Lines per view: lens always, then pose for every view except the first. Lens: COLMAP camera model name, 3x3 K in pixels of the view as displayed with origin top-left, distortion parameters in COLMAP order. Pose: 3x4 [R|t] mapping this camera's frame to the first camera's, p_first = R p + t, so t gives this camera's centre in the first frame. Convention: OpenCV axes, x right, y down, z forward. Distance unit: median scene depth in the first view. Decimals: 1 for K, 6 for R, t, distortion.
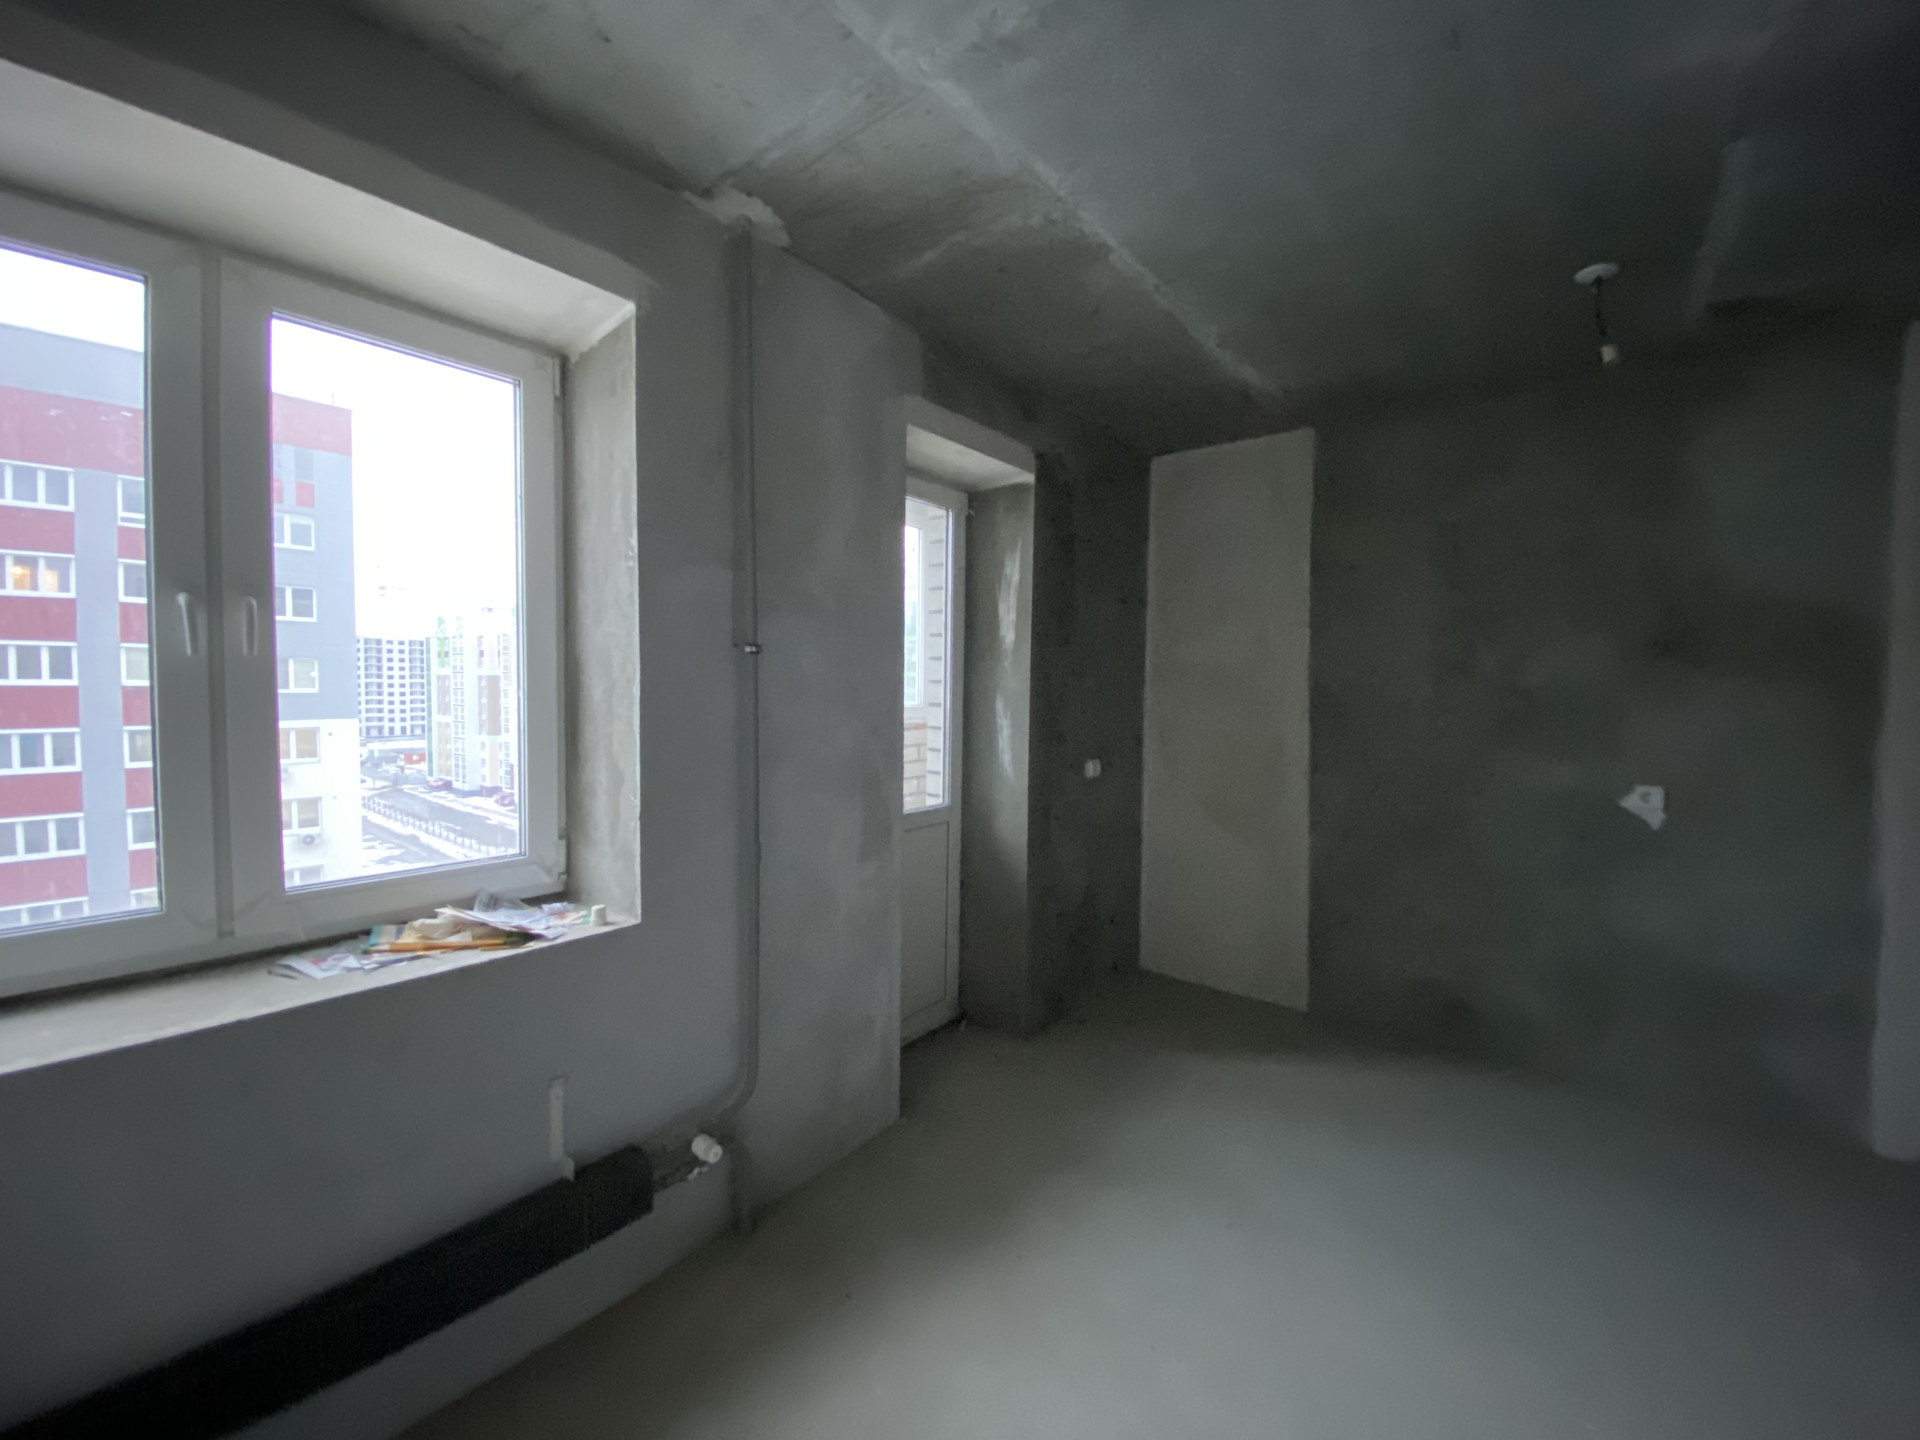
lens RADIAL K [[769.2, 0, 960.0], [0, 769.2, 720.0], [0, 0, 1]] dist [0.039284, -0.031047]
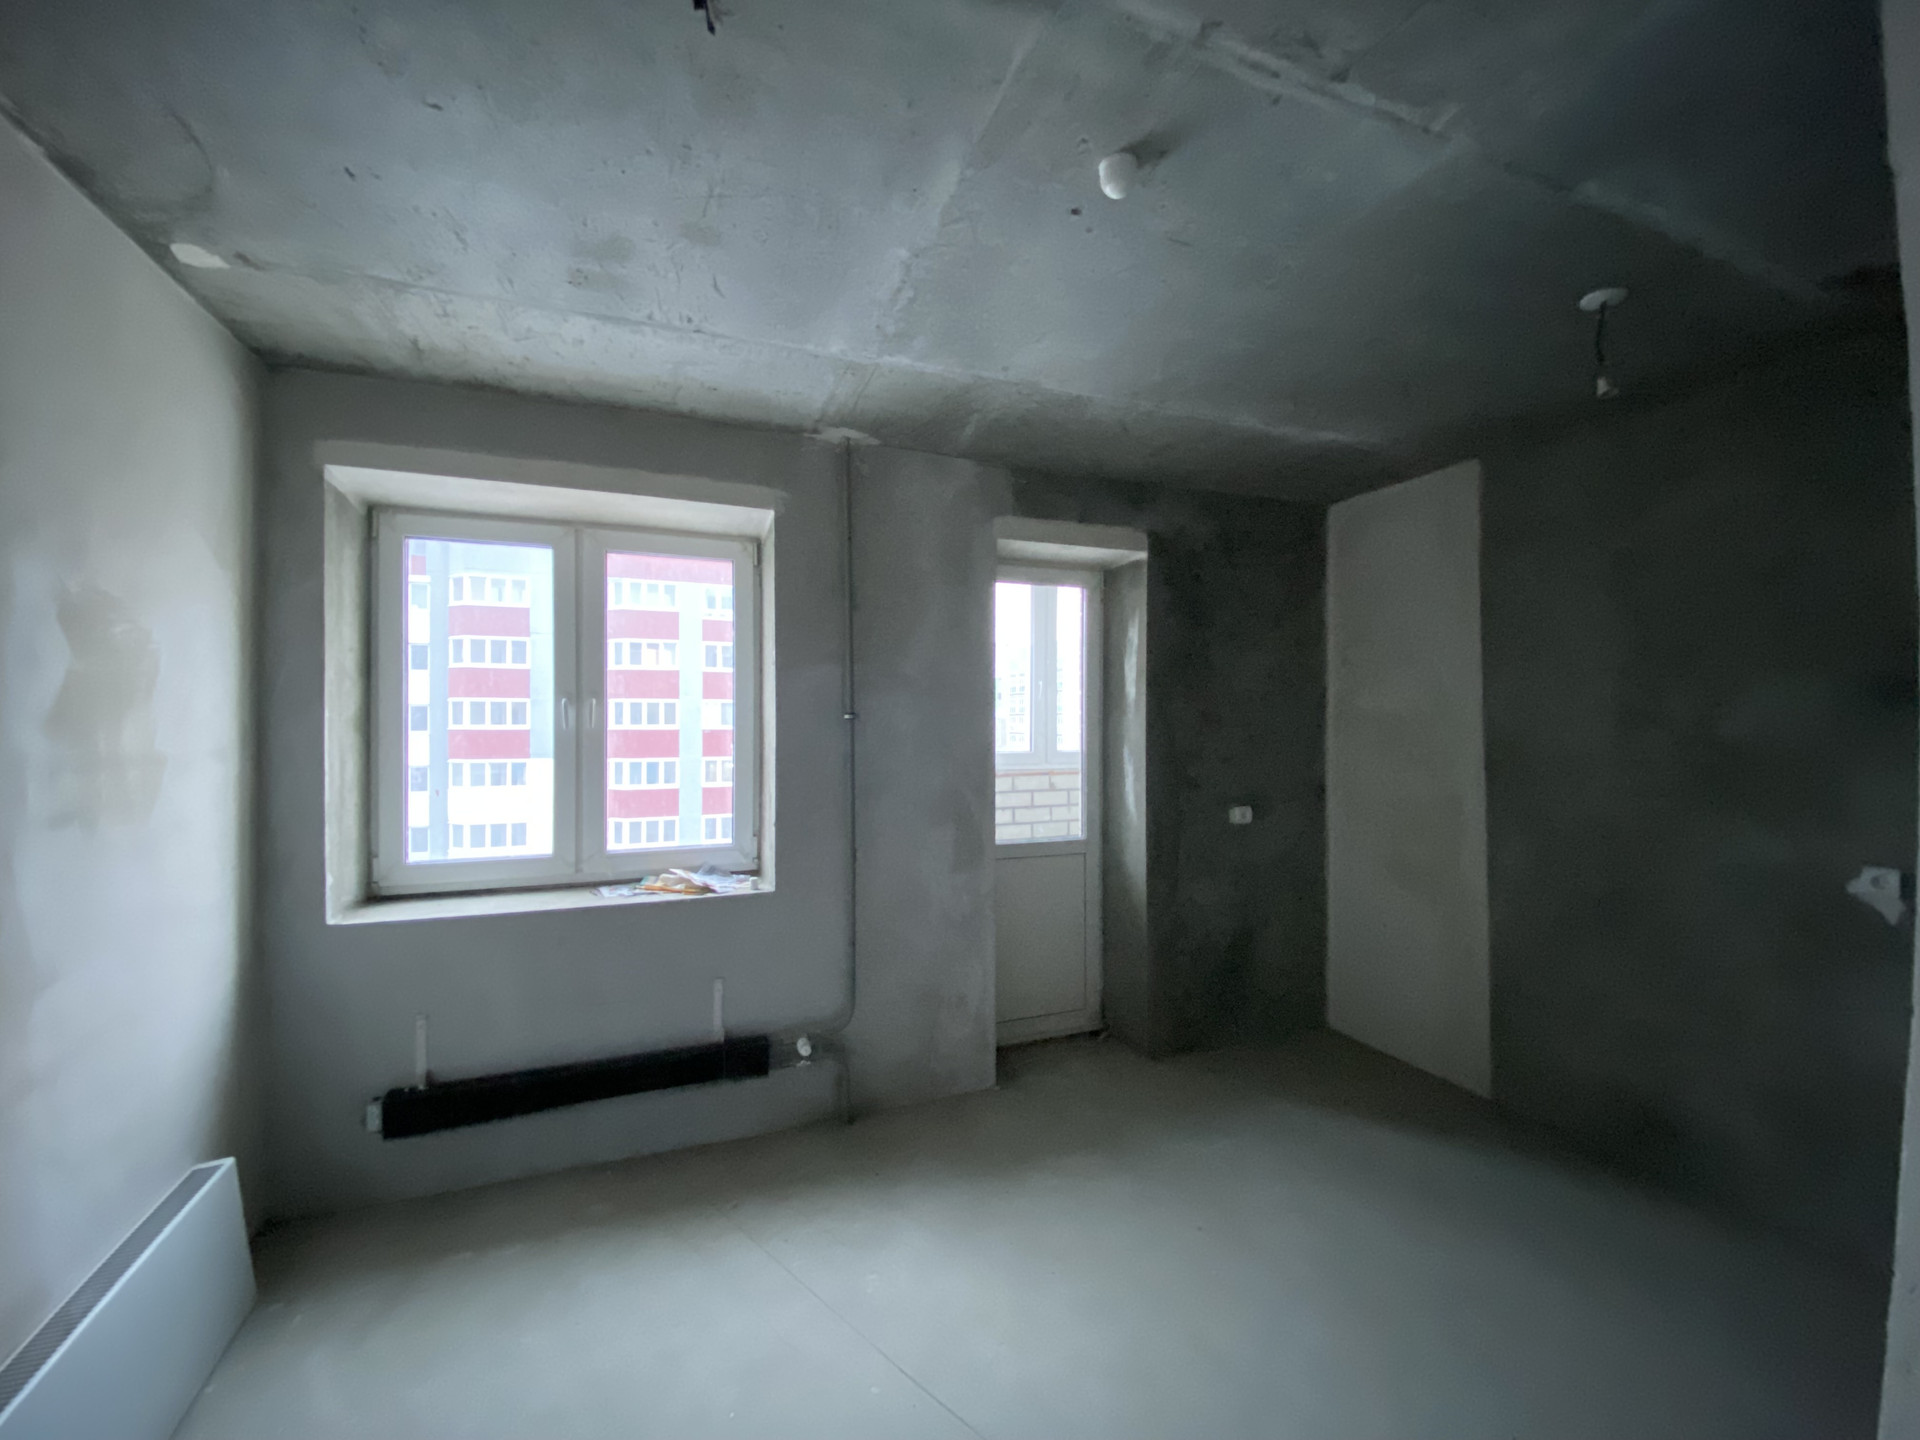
lens RADIAL K [[769.2, 0, 960.0], [0, 769.2, 720.0], [0, 0, 1]] dist [0.039284, -0.031047]
pose [[0.867280, -0.010586, -0.497707, 0.484163], [-0.014640, 0.998799, -0.046755, -0.013662], [0.497605, 0.047836, 0.866084, -0.131131]]
